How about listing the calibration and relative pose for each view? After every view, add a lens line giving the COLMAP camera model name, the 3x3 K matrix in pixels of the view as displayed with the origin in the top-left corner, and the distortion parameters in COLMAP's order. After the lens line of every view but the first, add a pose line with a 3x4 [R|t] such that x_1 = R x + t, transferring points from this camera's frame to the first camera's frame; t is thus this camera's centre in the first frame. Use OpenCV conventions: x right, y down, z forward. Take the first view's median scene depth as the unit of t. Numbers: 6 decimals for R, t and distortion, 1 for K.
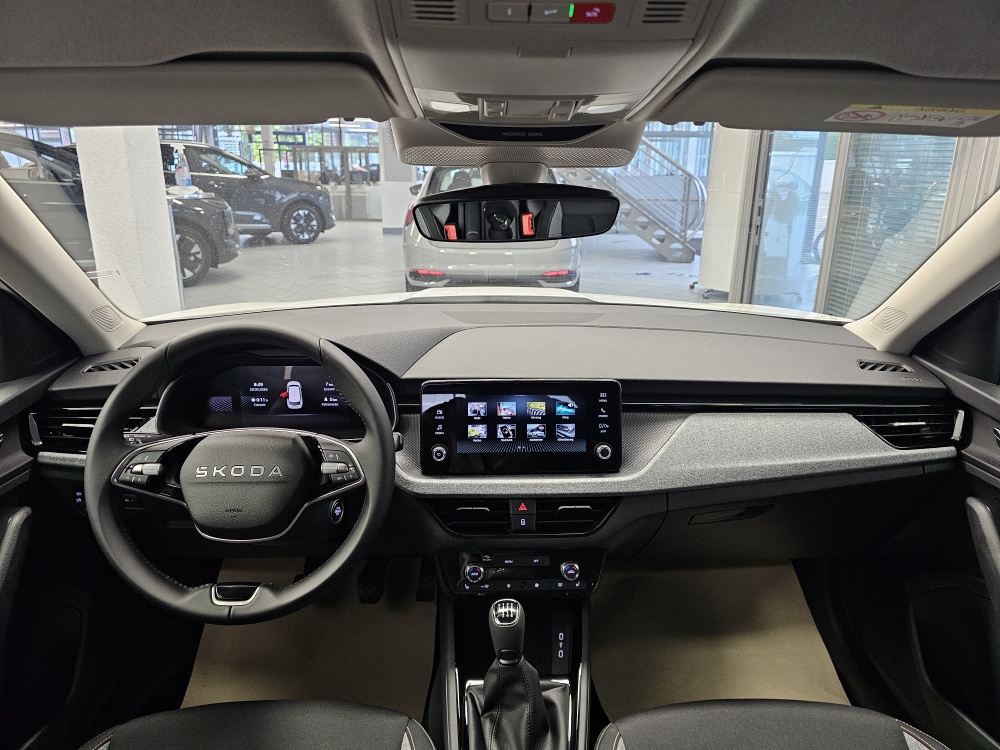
lens RADIAL K [[670.3, 0, 499.6], [0, 670.3, 360.0], [0, 0, 1]] dist [0.087437, -0.090241]
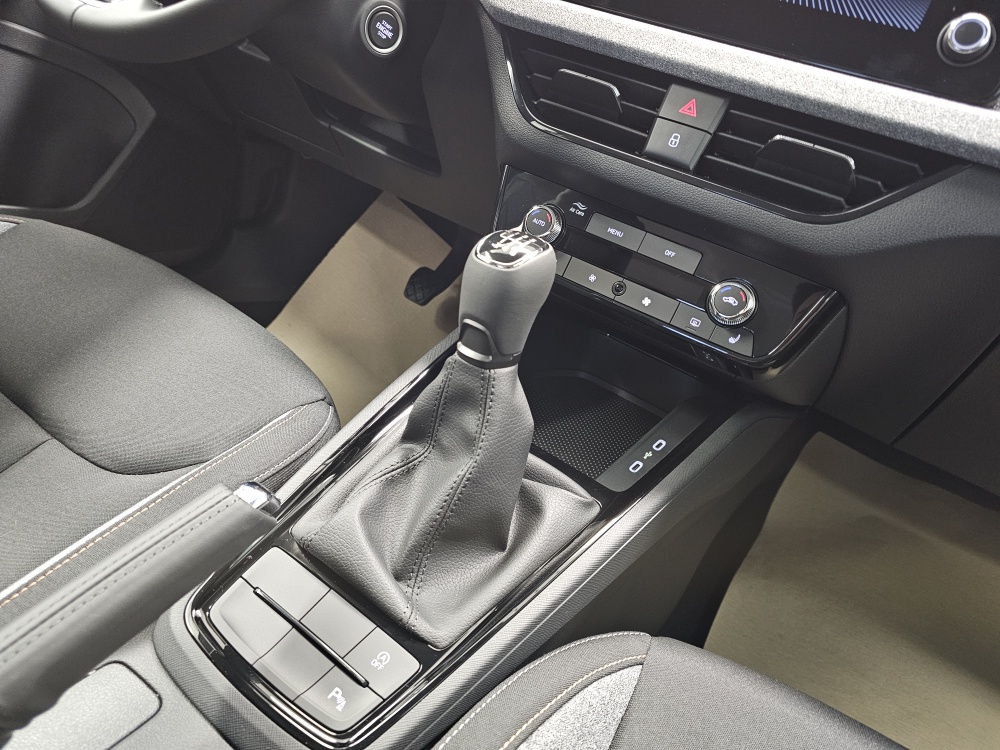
lens RADIAL K [[689.9, 0, 500.6], [0, 689.9, 366.9], [0, 0, 1]] dist [0.037233, -0.053677]
pose [[0.791884, 0.441112, -0.422303, 0.193683], [-0.377892, 0.897197, 0.228550, 0.308083], [0.479705, -0.021400, 0.877169, 0.559132]]
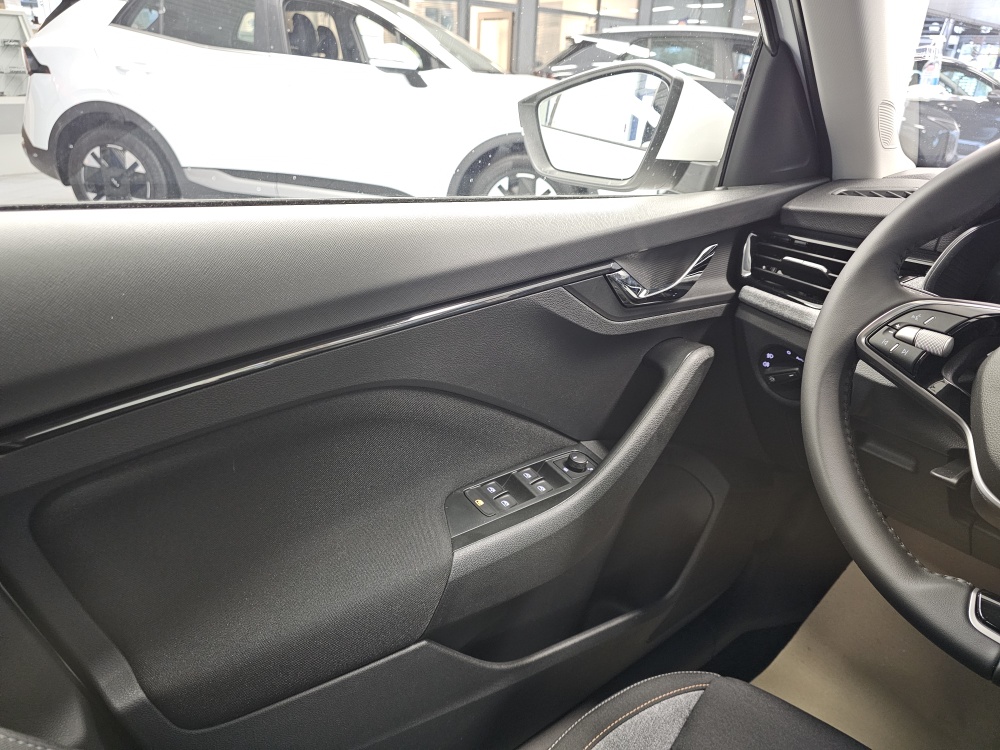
lens RADIAL K [[689.9, 0, 500.6], [0, 689.9, 366.9], [0, 0, 1]] dist [0.037233, -0.053677]
pose [[0.608565, 0.328147, -0.722474, -0.261592], [-0.255717, 0.943014, 0.212916, 0.125394], [0.751171, 0.055176, 0.657798, 0.312078]]
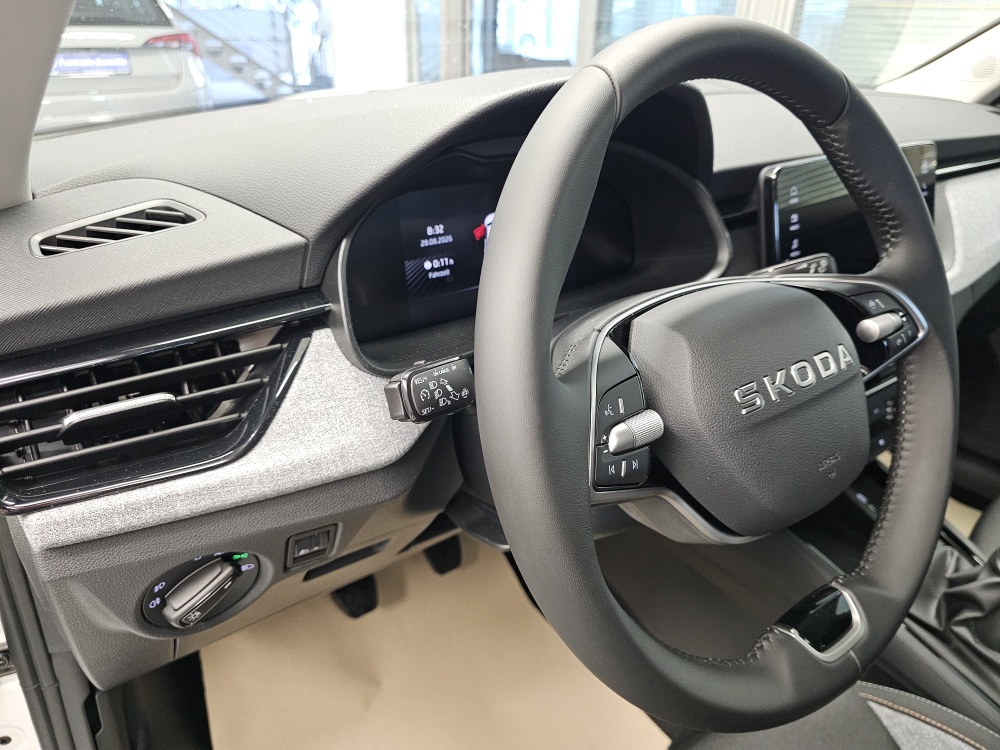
lens RADIAL K [[689.9, 0, 500.6], [0, 689.9, 366.9], [0, 0, 1]] dist [0.037233, -0.053677]
pose [[0.821656, -0.248054, 0.513177, -0.638724], [0.141990, 0.961031, 0.237190, 0.021821], [-0.552015, -0.122023, 0.824858, 0.617035]]
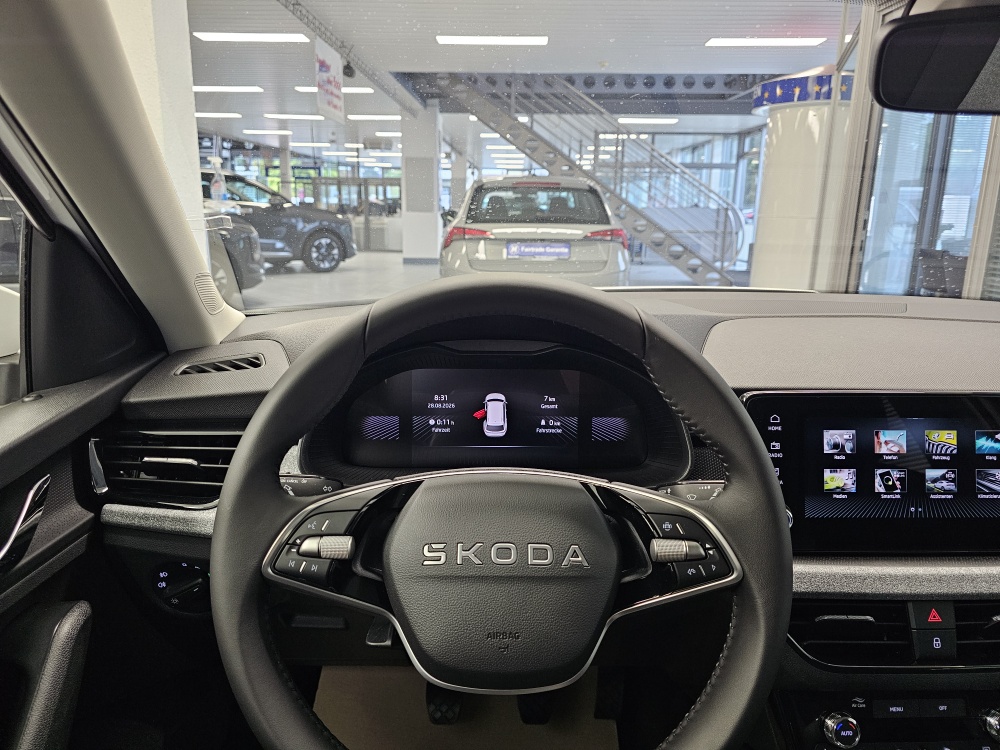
lens RADIAL K [[670.3, 0, 499.6], [0, 670.3, 360.0], [0, 0, 1]] dist [0.087437, -0.090241]
pose [[0.999886, 0.009256, -0.011928, -0.318986], [-0.009845, 0.998689, -0.050238, 0.034598], [0.011447, 0.050350, 0.998666, 0.397991]]
